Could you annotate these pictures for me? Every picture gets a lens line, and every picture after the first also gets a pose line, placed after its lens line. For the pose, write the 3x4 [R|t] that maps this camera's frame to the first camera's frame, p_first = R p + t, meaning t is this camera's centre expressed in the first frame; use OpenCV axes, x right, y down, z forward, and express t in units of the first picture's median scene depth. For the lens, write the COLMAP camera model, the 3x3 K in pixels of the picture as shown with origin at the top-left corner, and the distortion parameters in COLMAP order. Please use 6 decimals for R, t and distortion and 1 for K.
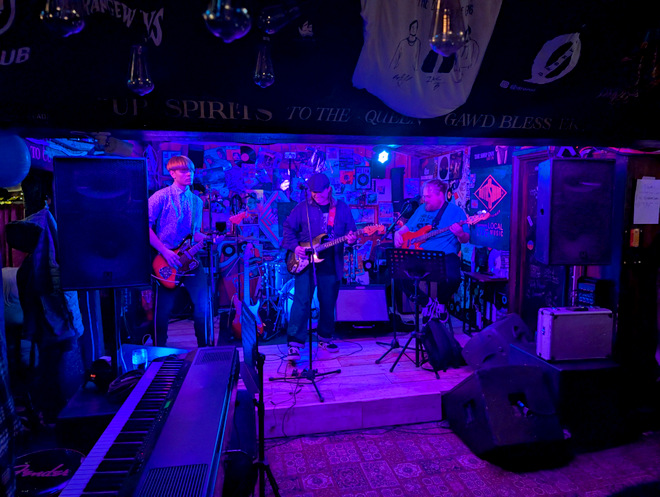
lens RADIAL K [[460.7, 0, 335.3], [0, 460.7, 250.8], [0, 0, 1]] dist [0.006116, 0.003078]
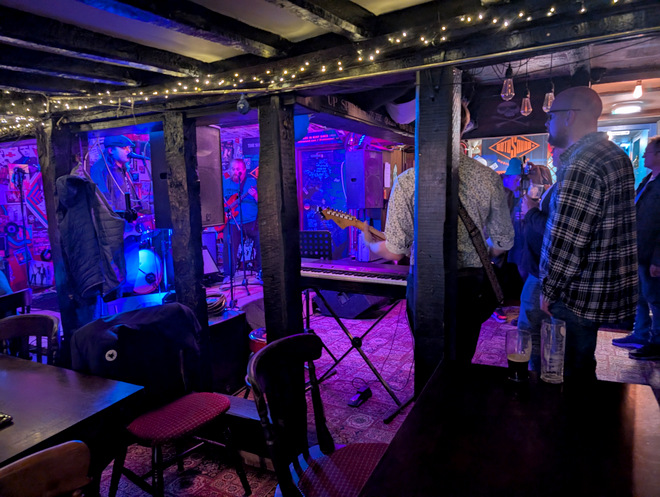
lens RADIAL K [[460.7, 0, 330.4], [0, 460.7, 251.1], [0, 0, 1]] dist [0.006116, 0.003078]
pose [[0.647851, -0.100568, 0.755099, -1.006017], [0.084933, 0.994603, 0.059597, 0.071928], [-0.757017, 0.025523, 0.652896, -0.086742]]
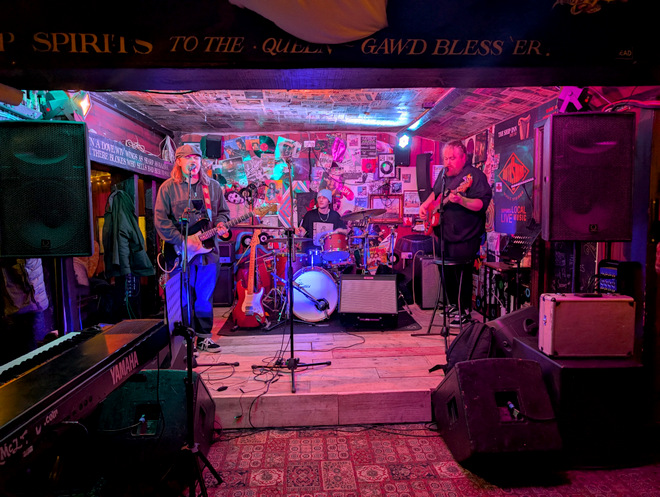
lens RADIAL K [[460.7, 0, 326.1], [0, 460.7, 245.6], [0, 0, 1]] dist [0.006116, 0.003078]
pose [[0.987898, 0.004344, -0.155045, 0.187254], [-0.007596, 0.999763, -0.020385, 0.057592], [0.154920, 0.021316, 0.987697, 0.105325]]
